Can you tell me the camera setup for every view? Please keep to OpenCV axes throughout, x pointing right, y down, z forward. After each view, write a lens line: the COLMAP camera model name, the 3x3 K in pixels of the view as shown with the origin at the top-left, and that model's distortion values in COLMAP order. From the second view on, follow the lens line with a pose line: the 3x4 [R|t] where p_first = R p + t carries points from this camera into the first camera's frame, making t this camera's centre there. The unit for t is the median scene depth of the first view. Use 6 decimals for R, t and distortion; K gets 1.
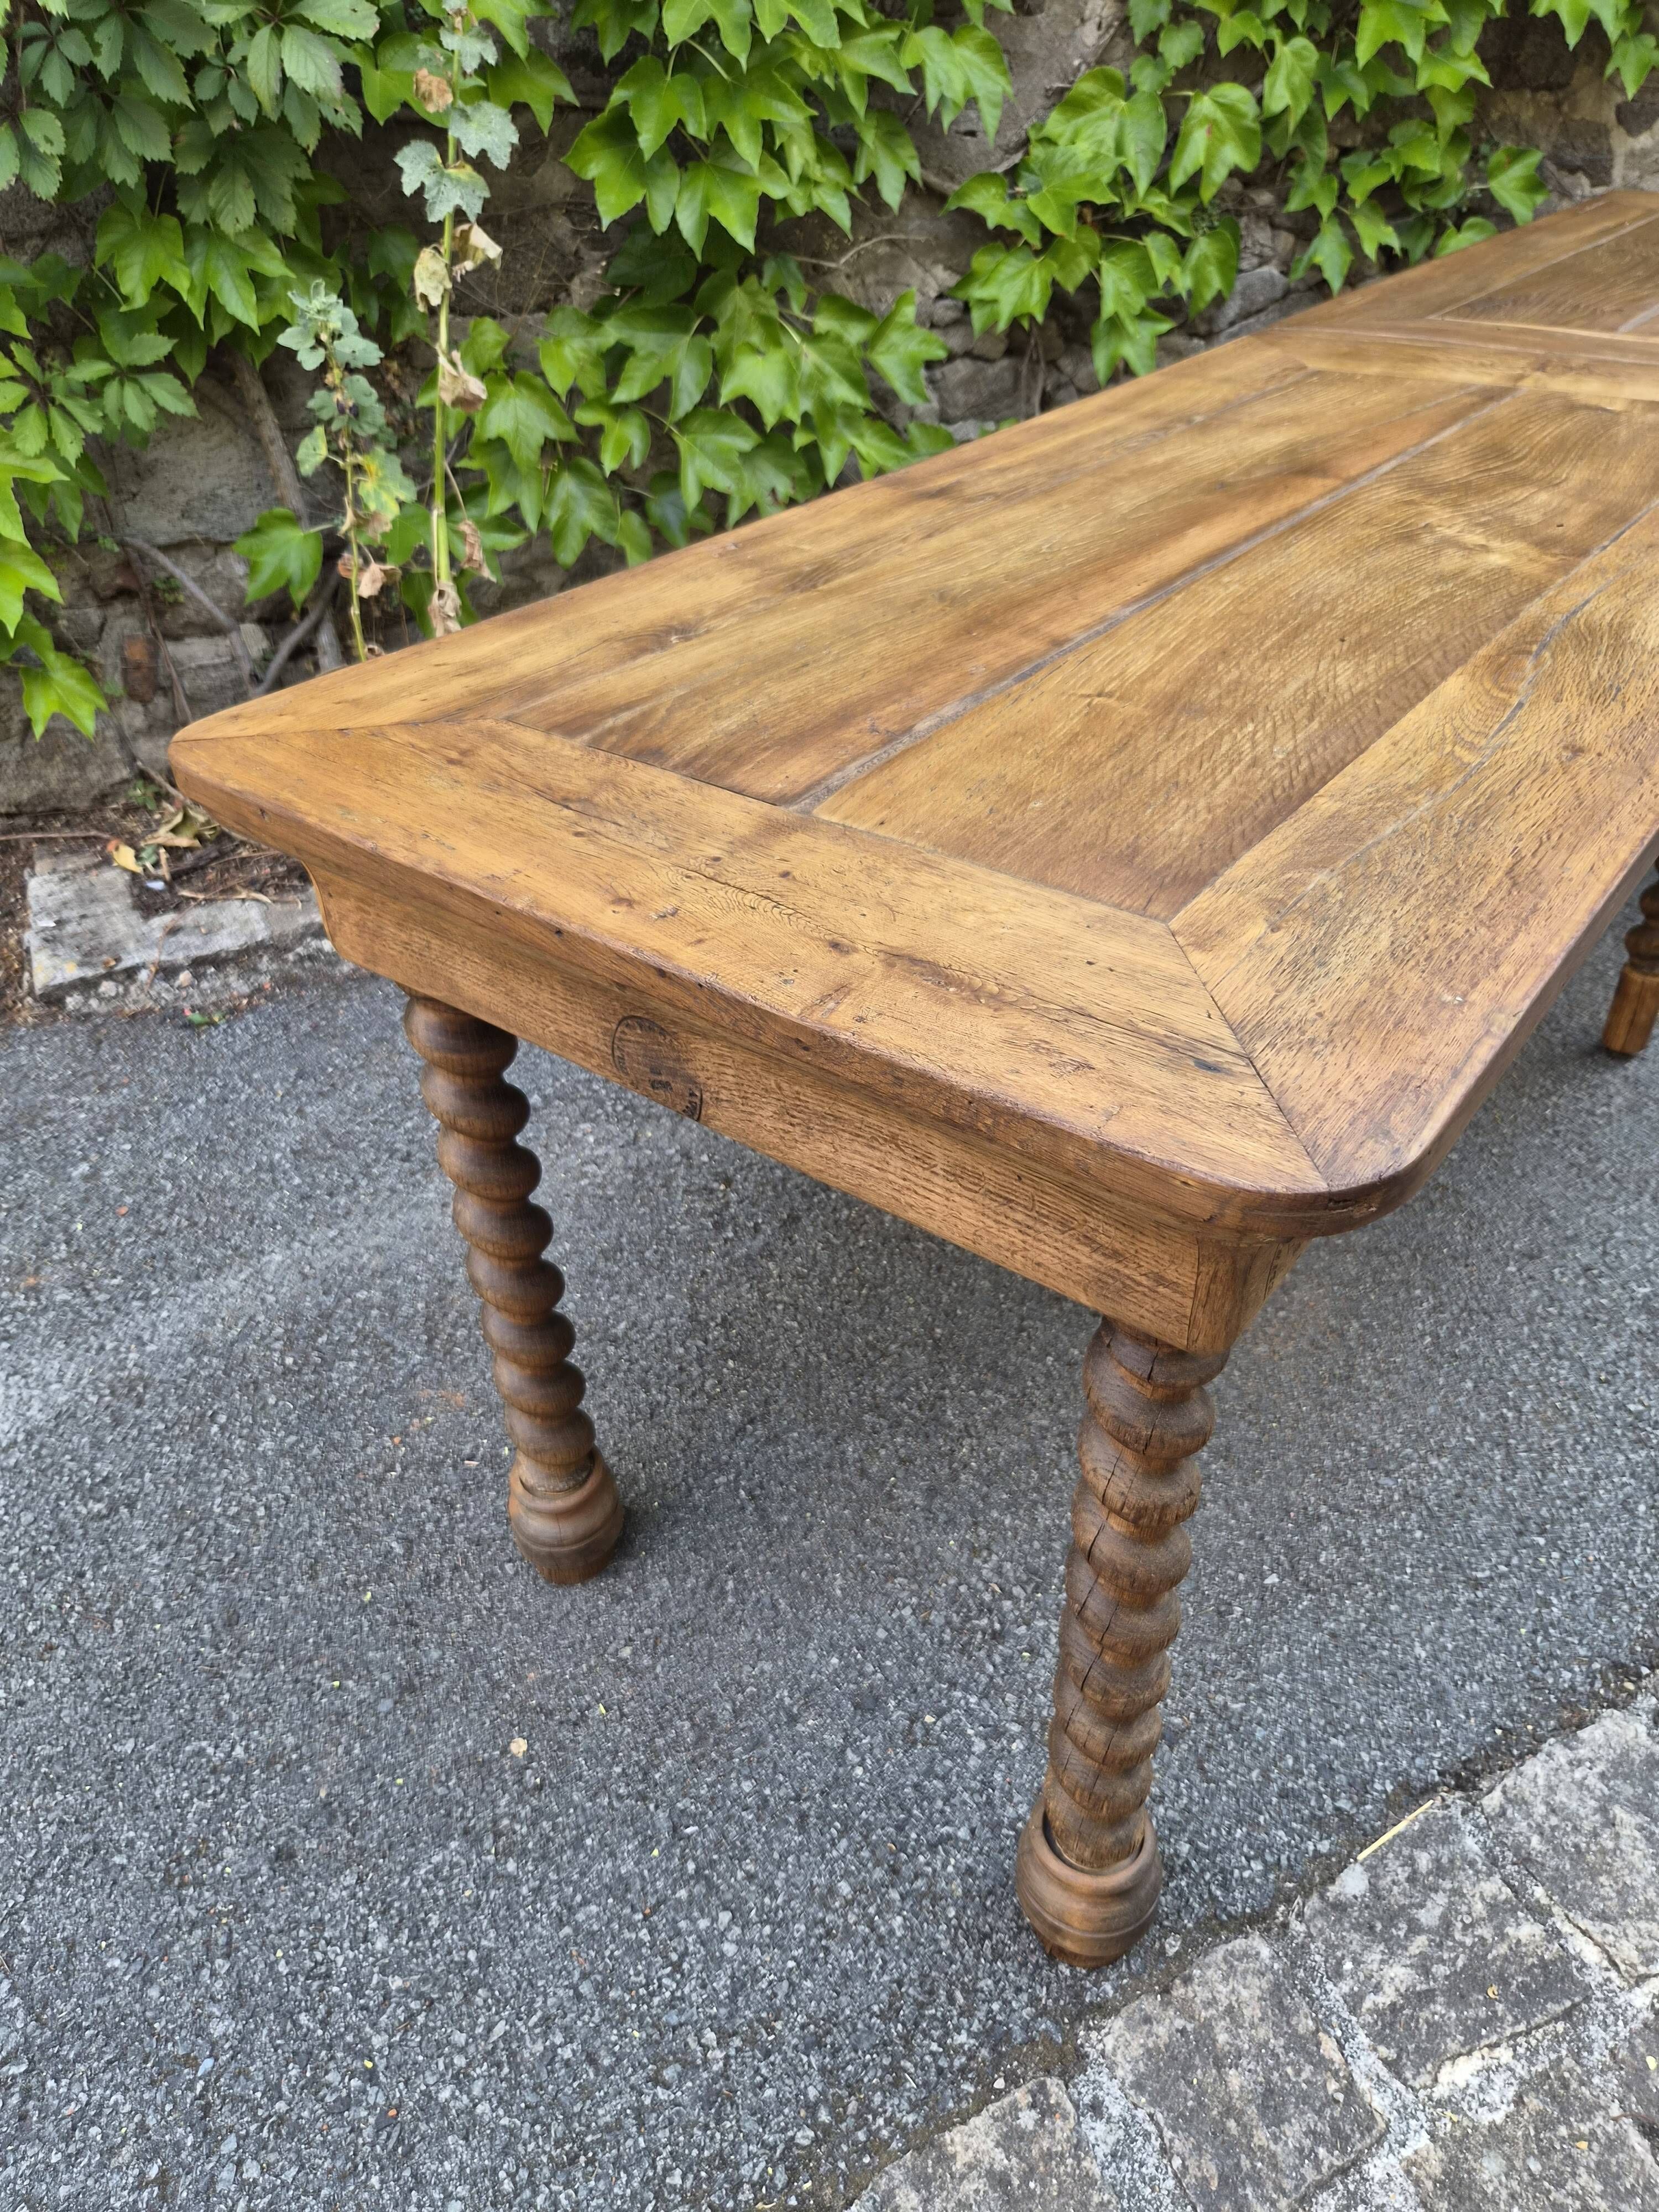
lens RADIAL K [[1505.6, 0, 840.8], [0, 1505.6, 1121.3], [0, 0, 1]] dist [0.055519, -0.048495]
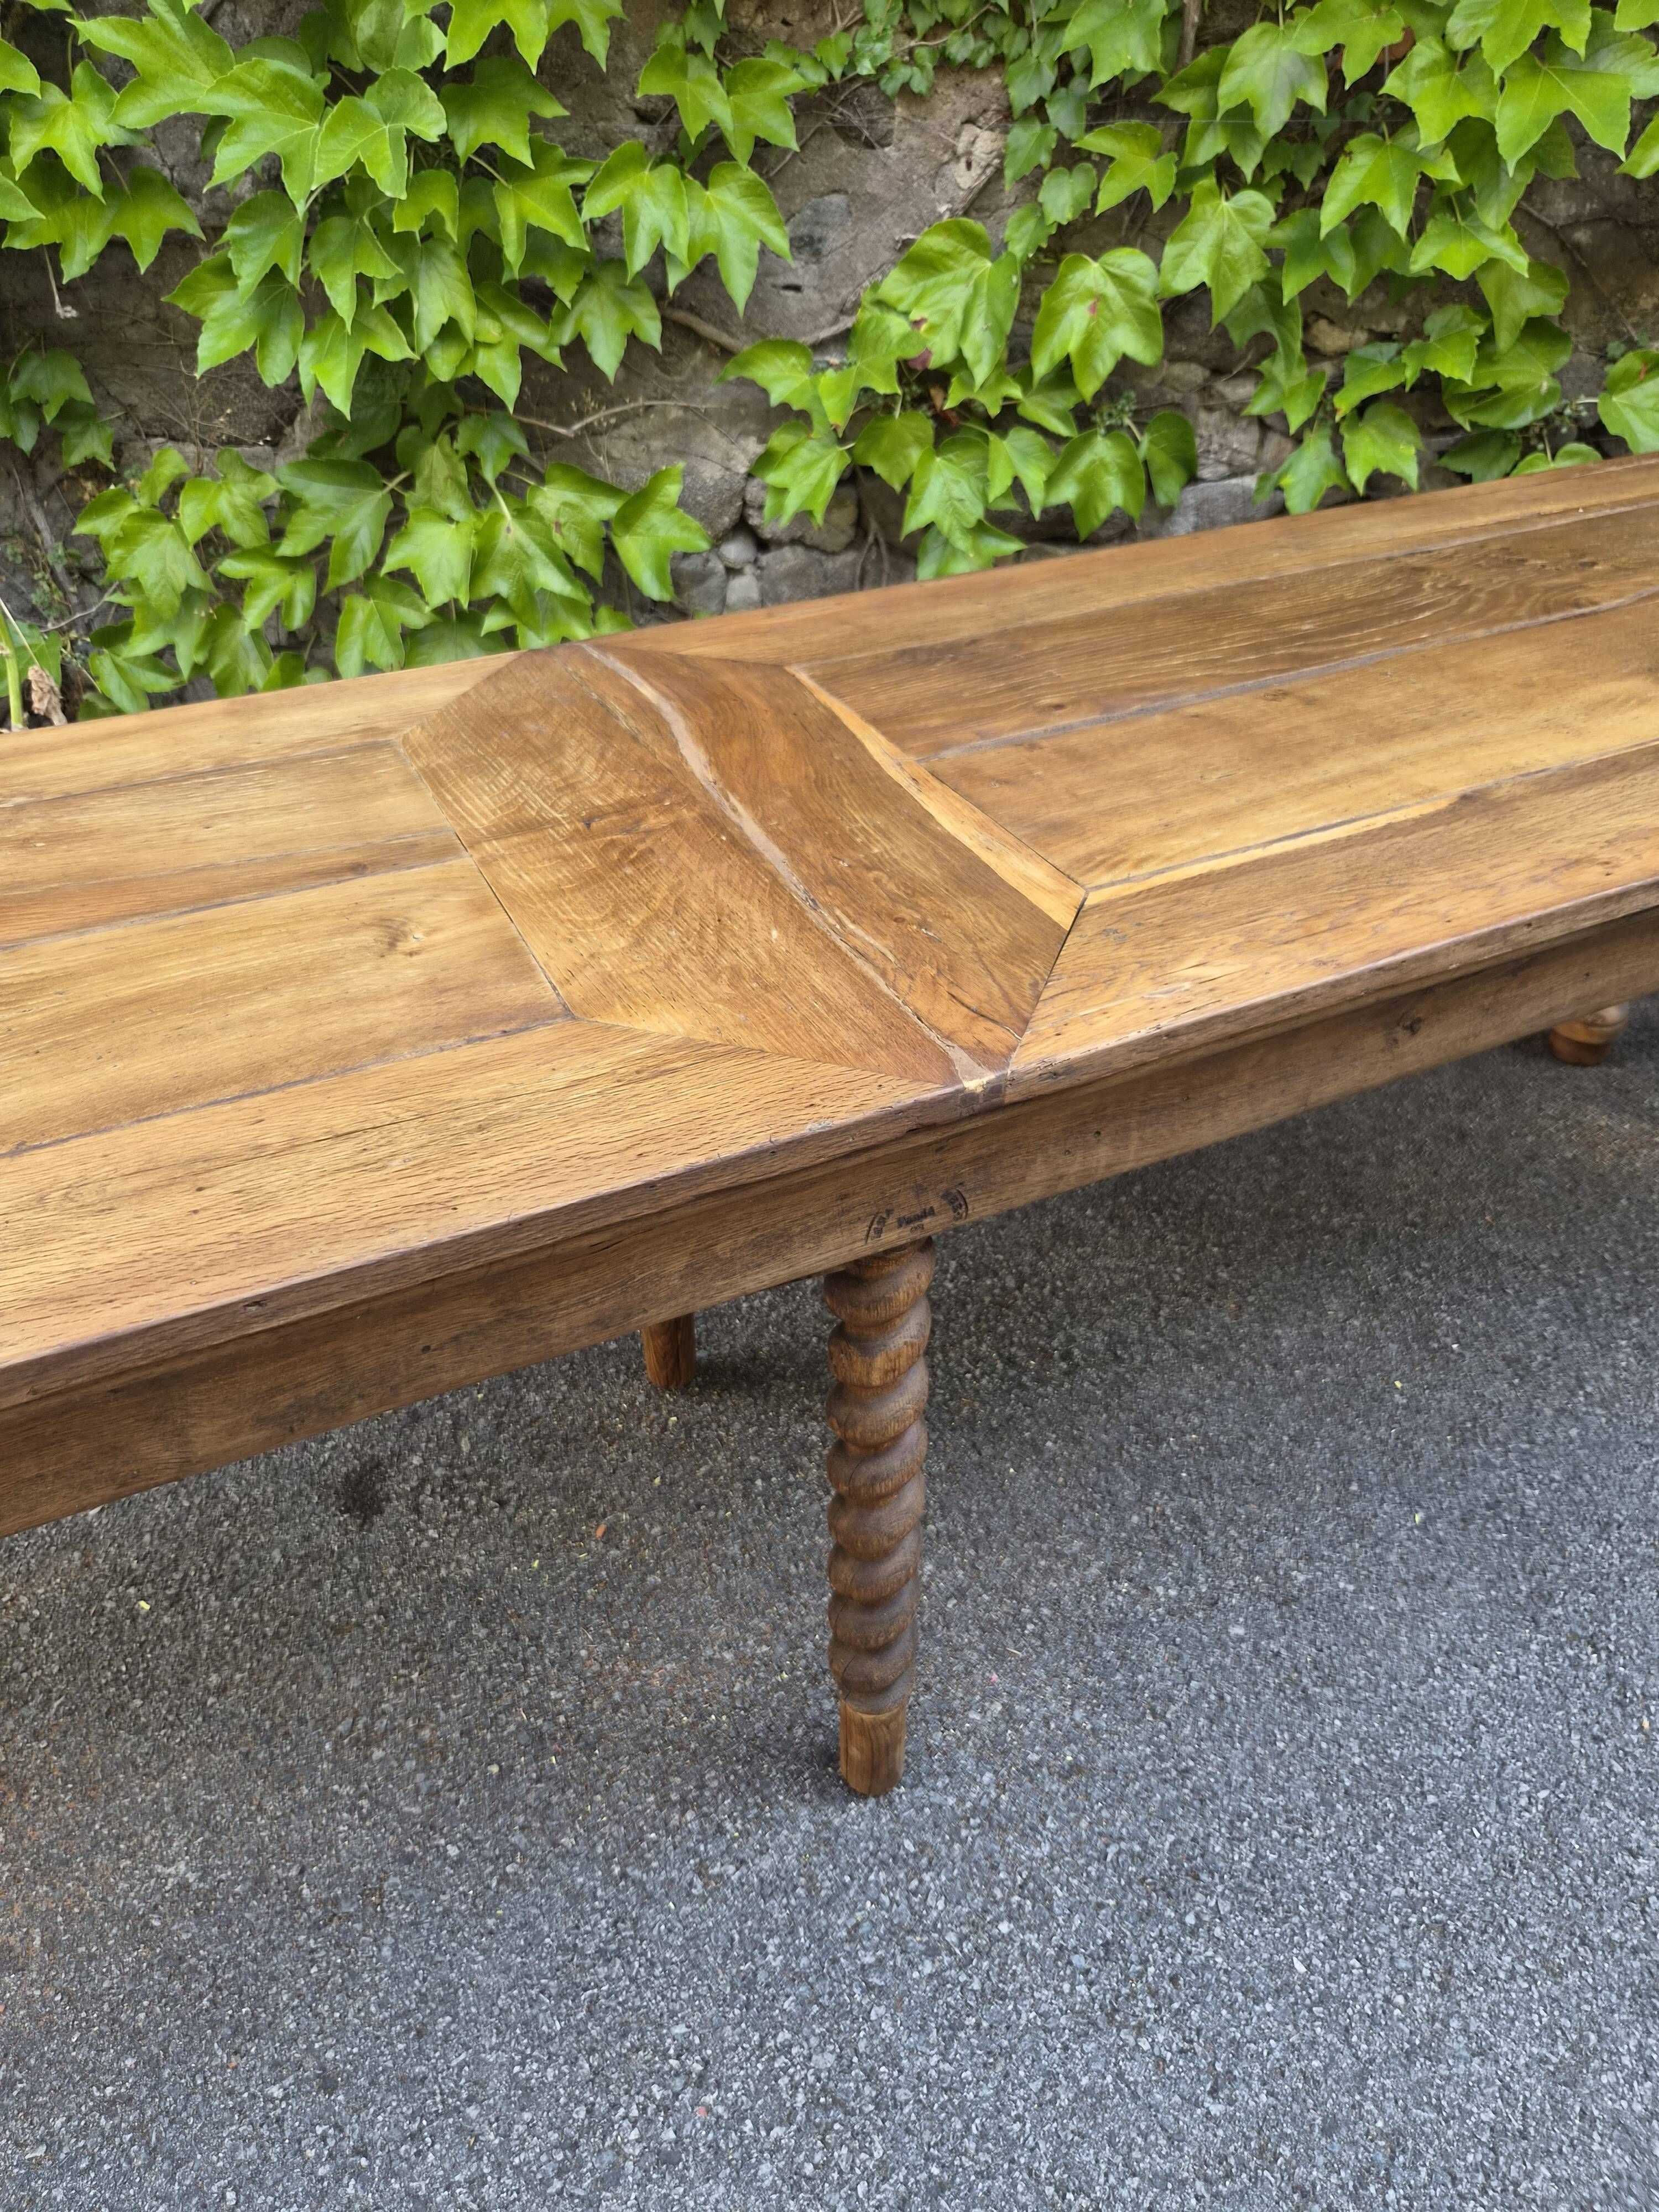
lens RADIAL K [[1501.9, 0, 827.7], [0, 1501.9, 1099.7], [0, 0, 1]] dist [0.050907, -0.045632]
pose [[0.890155, 0.275228, -0.363143, 0.873706], [-0.279200, 0.959285, 0.042658, -0.467114], [0.360098, 0.063417, 0.930756, 0.489031]]
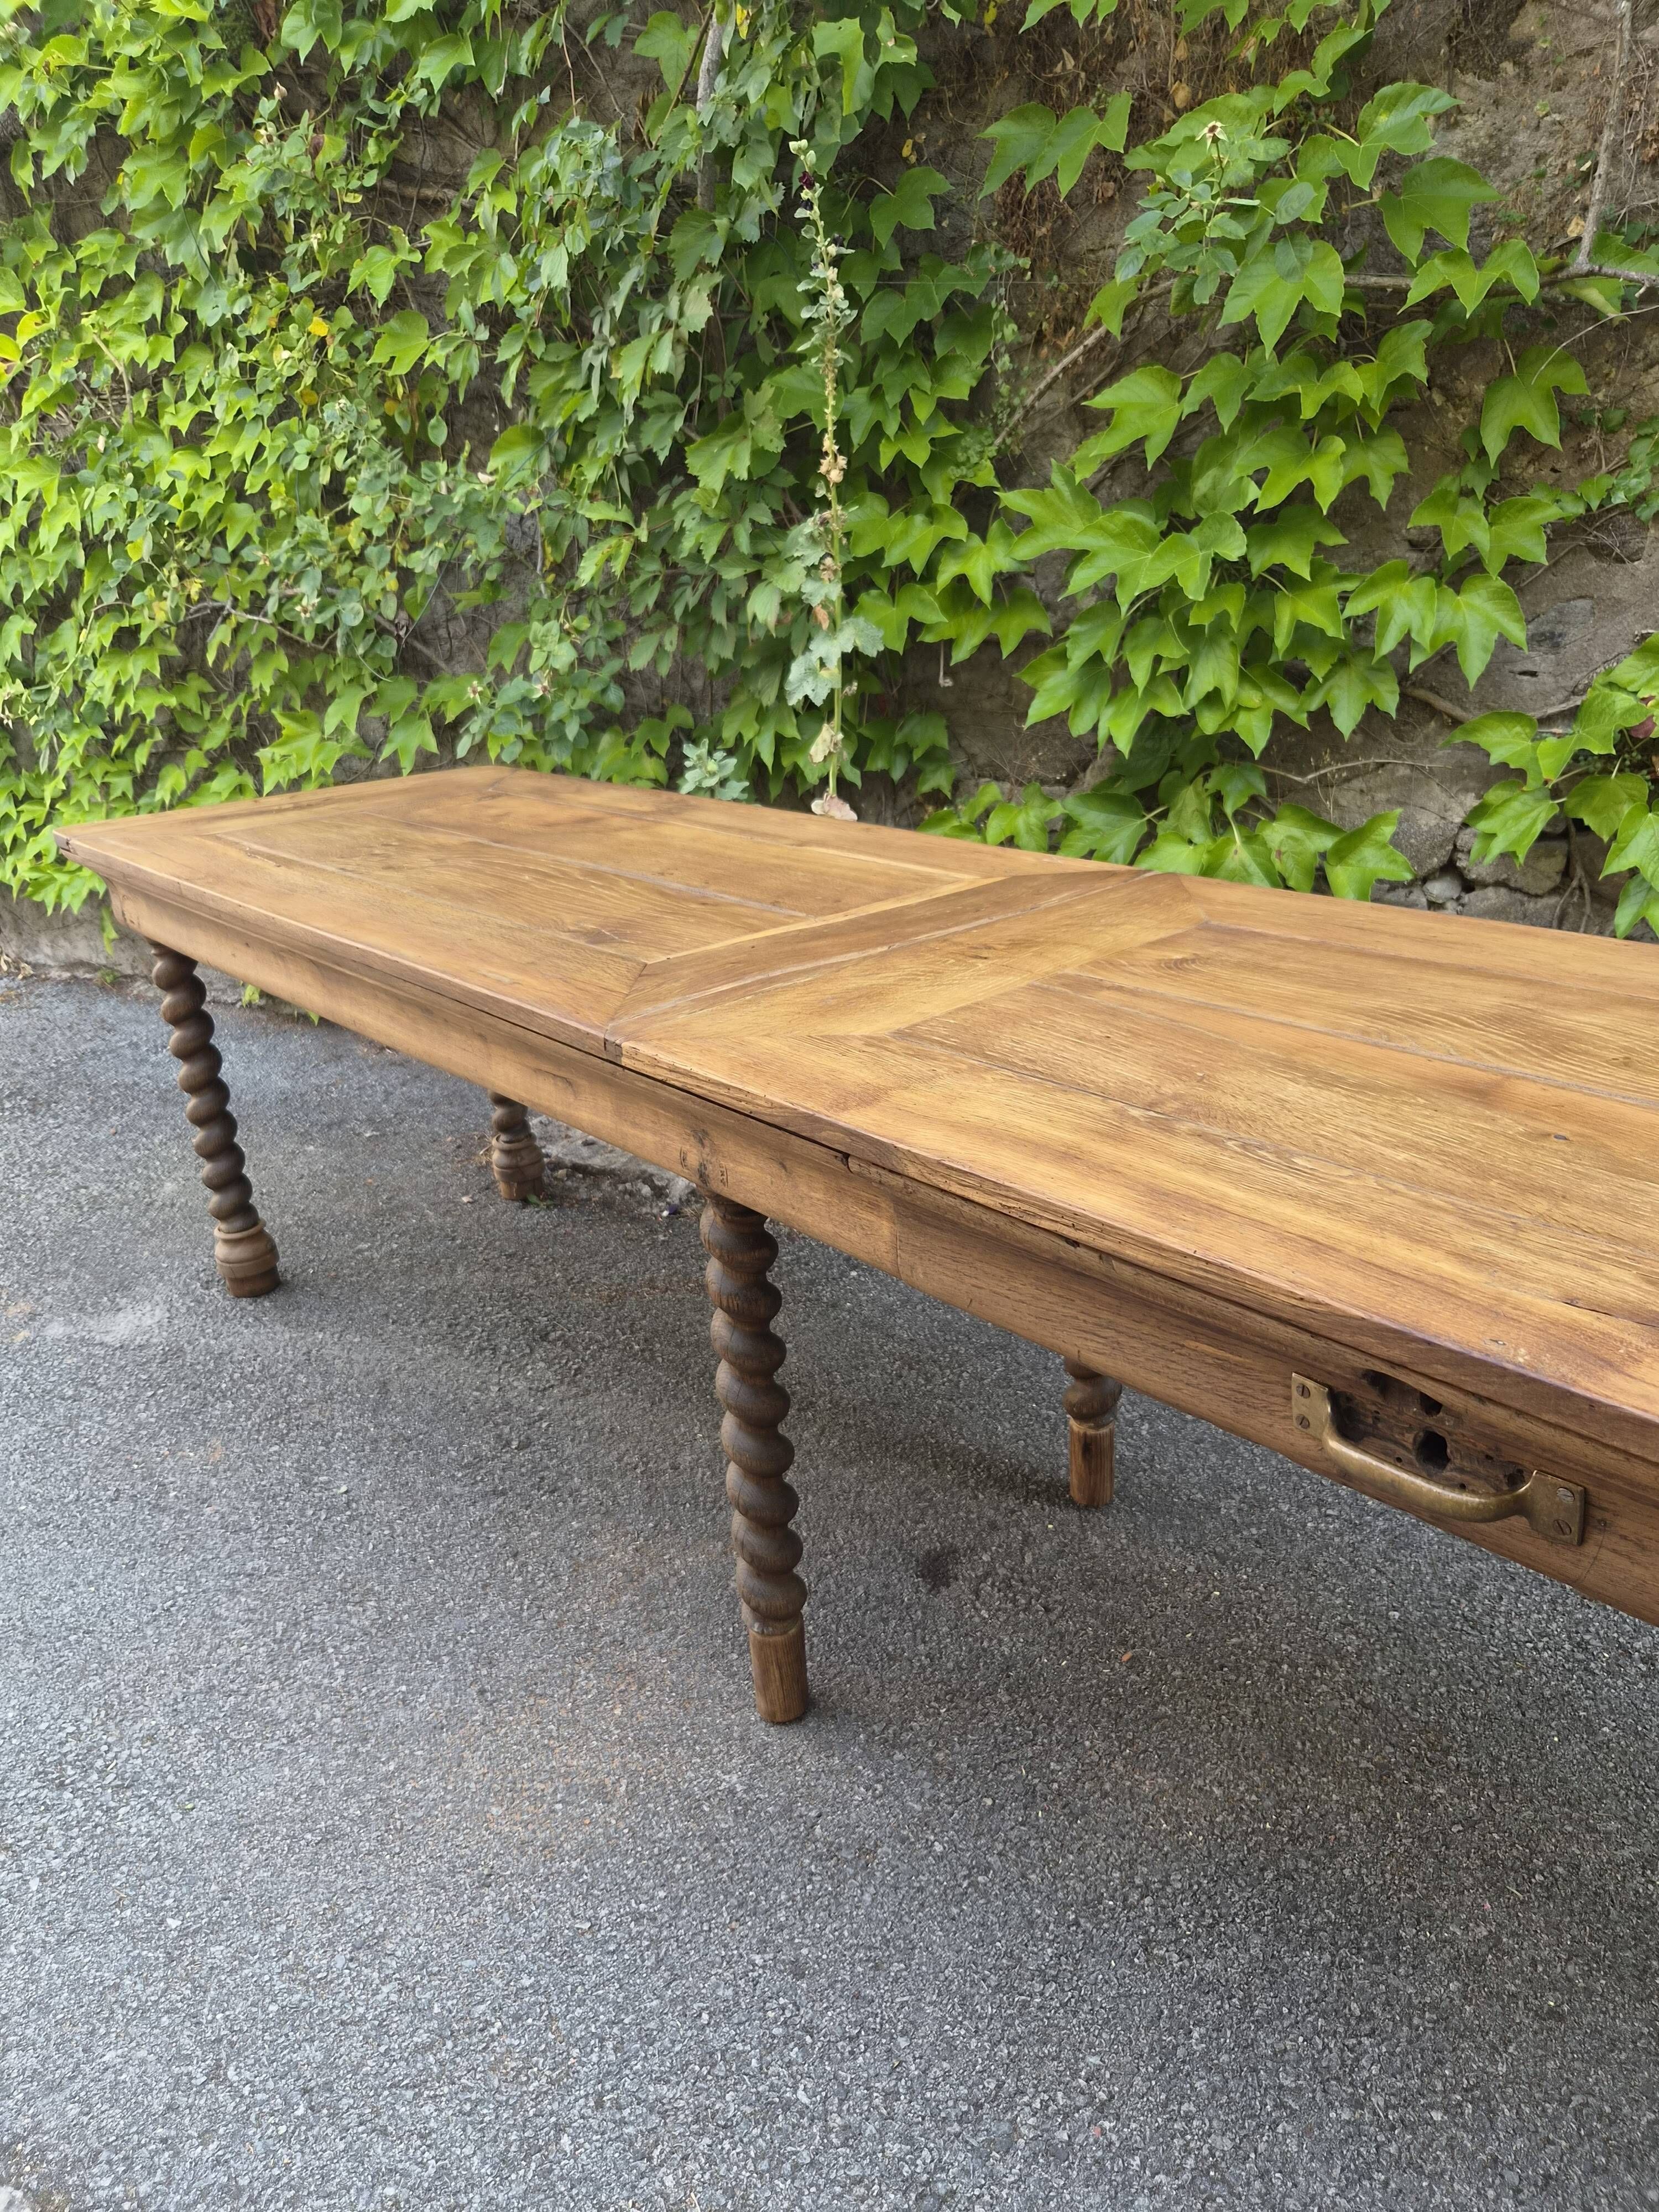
lens RADIAL K [[1494.2, 0, 851.6], [0, 1494.2, 1106.4], [0, 0, 1]] dist [0.066034, -0.053365]
pose [[0.580183, 0.283148, -0.763685, 1.064617], [-0.468400, 0.883059, -0.028443, -0.334014], [0.666325, 0.374212, 0.644962, 0.394516]]
